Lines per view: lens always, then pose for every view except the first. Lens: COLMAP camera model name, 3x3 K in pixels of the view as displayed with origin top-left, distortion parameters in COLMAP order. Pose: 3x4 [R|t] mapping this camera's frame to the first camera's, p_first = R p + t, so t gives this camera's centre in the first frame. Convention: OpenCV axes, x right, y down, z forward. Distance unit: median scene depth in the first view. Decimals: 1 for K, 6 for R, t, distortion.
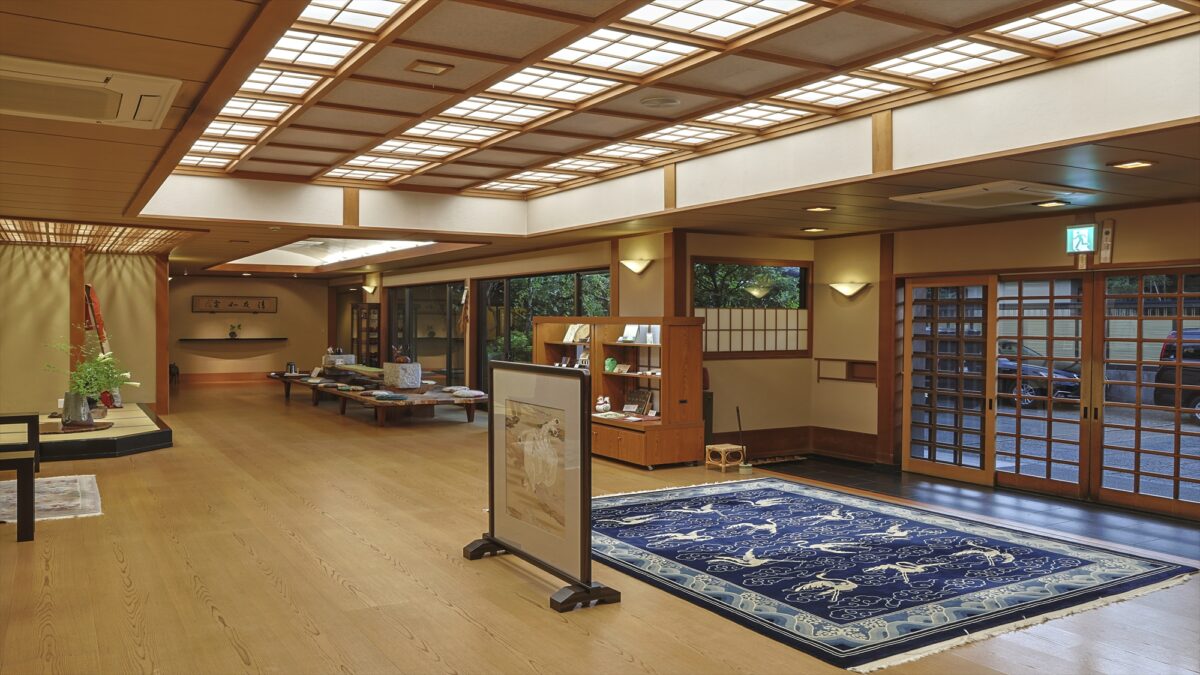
lens RADIAL K [[928.8, 0, 599.5], [0, 928.8, 335.4], [0, 0, 1]] dist [0.001892, -0.005174]
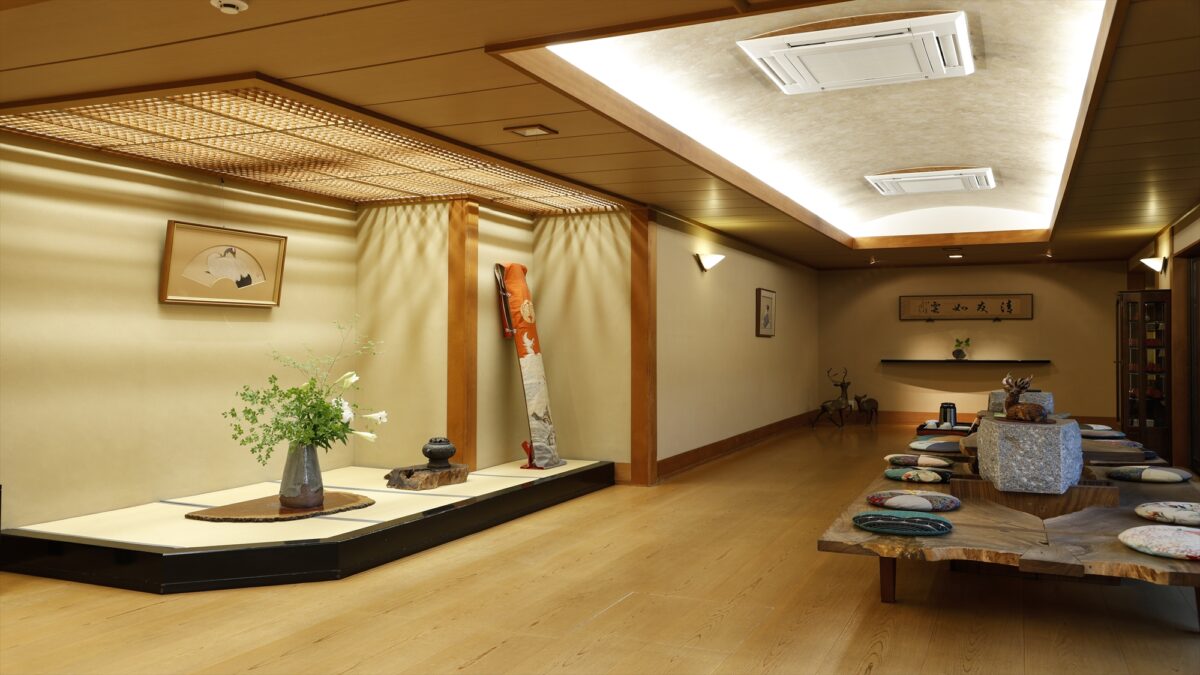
lens RADIAL K [[928.8, 0, 599.9], [0, 928.8, 335.9], [0, 0, 1]] dist [0.001892, -0.005174]
pose [[0.564803, -0.011798, -0.825141, -0.004861], [-0.012069, 0.999673, -0.022554, 0.006266], [0.825137, 0.022697, 0.564476, 0.668372]]
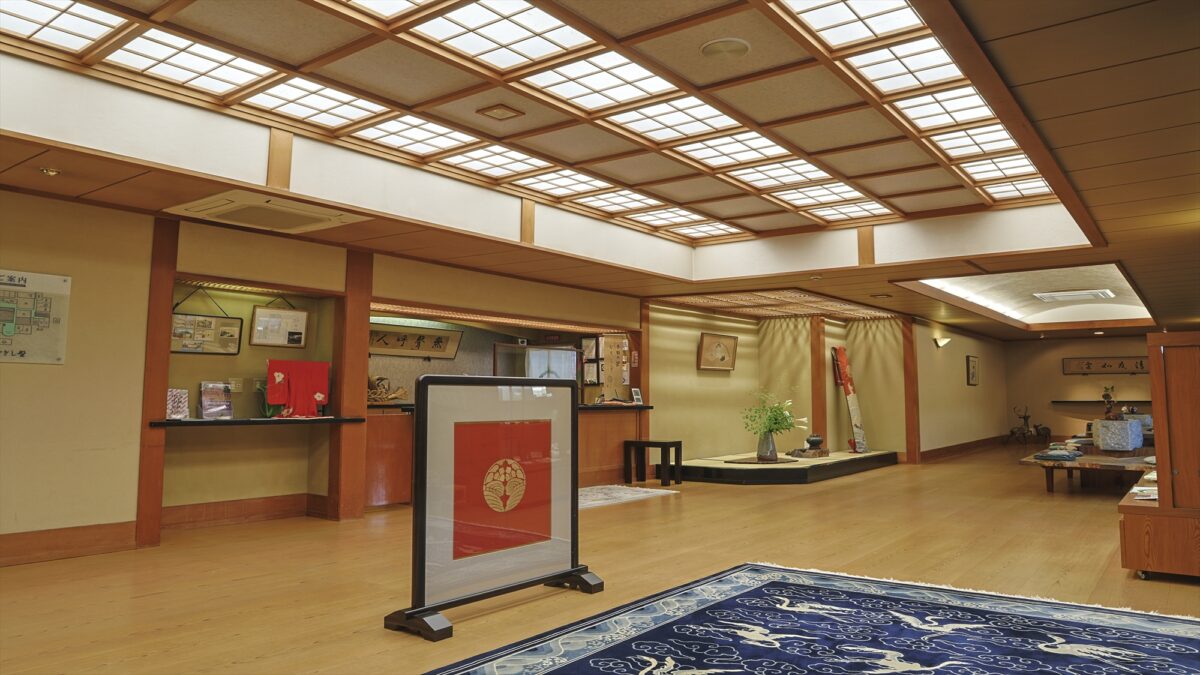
lens RADIAL K [[821.8, 0, 614.1], [0, 821.8, 310.8], [0, 0, 1]] dist [-0.021531, 0.002243]
pose [[0.386368, -0.099400, -0.916973, 0.298588], [-0.015533, 0.993334, -0.114222, 0.023314], [0.922214, 0.058376, 0.382248, 0.311205]]
